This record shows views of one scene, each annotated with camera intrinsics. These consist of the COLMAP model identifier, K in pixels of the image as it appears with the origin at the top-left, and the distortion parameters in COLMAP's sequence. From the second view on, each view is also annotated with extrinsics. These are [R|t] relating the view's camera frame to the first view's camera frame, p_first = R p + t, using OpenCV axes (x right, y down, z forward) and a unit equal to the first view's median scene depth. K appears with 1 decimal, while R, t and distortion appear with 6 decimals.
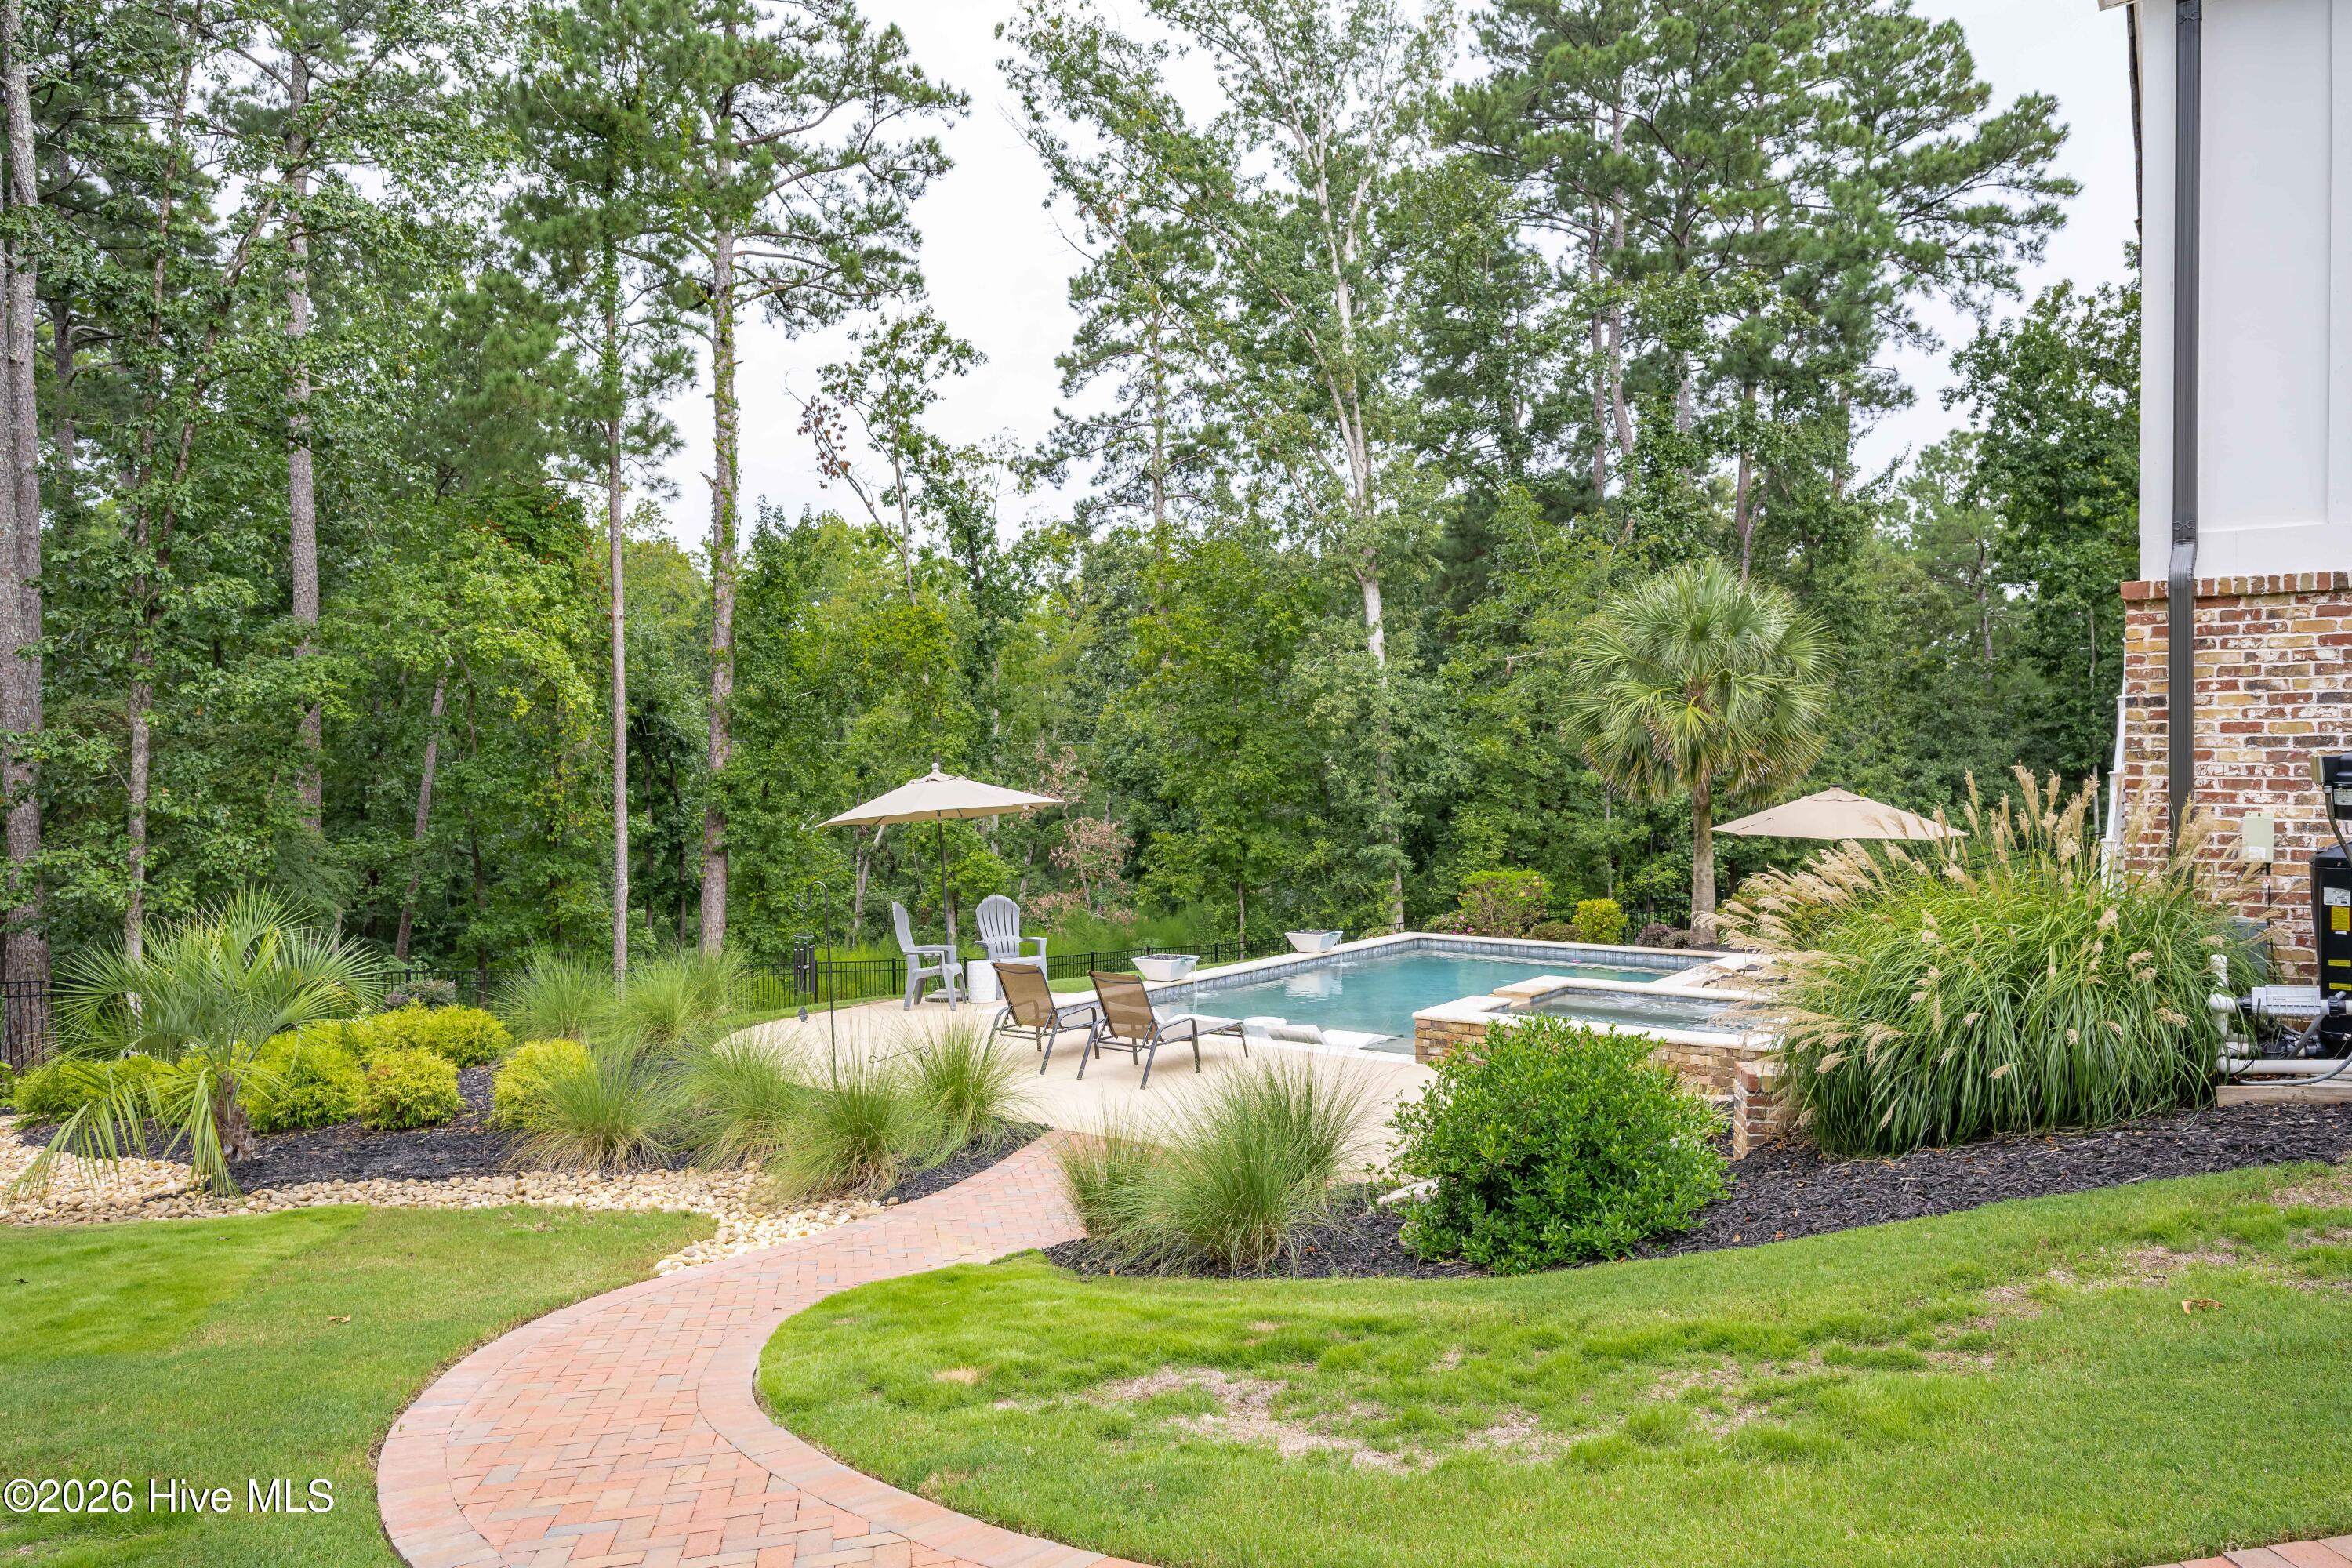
lens RADIAL K [[1577.7, 0, 1181.2], [0, 1577.7, 773.2], [0, 0, 1]] dist [-0.006324, 0.004087]
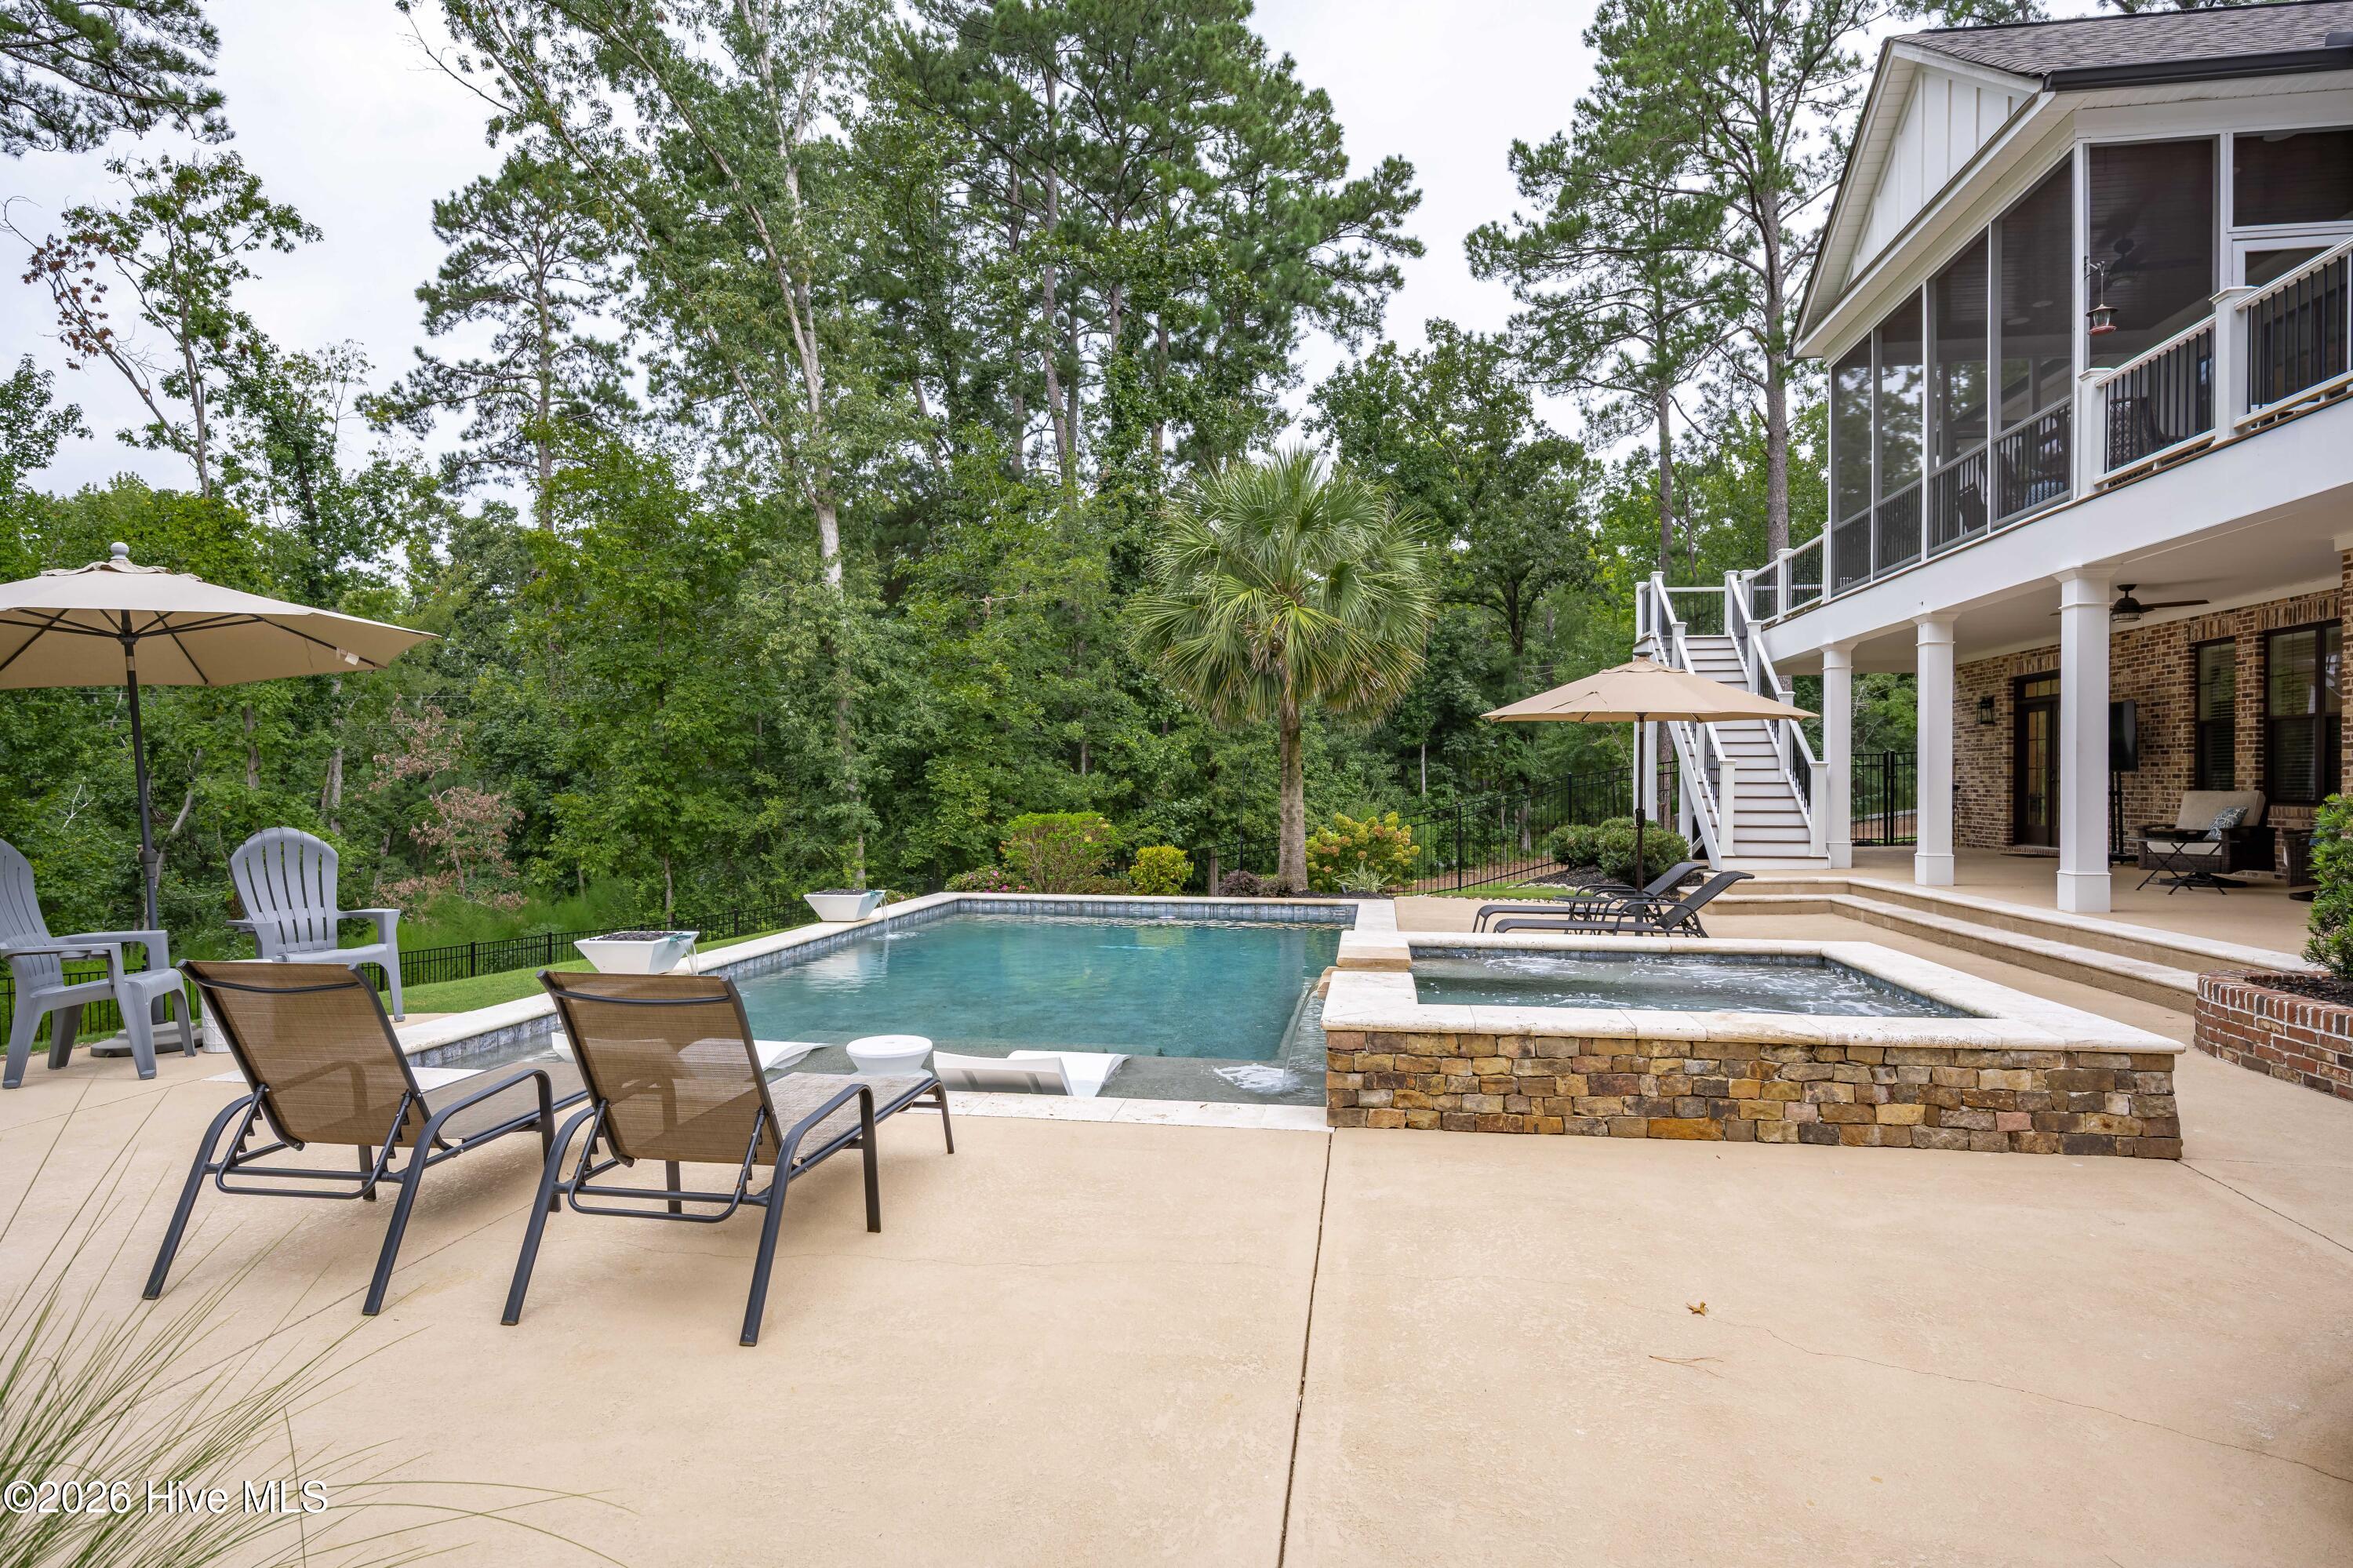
lens RADIAL K [[1298.0, 0, 1176.5], [0, 1298.0, 784.0], [0, 0, 1]] dist [0.002301, -0.001657]
pose [[0.900438, 0.000429, 0.434985, -0.015503], [-0.001231, 0.999998, 0.001562, 0.023615], [-0.434983, -0.001942, 0.900437, 0.191374]]
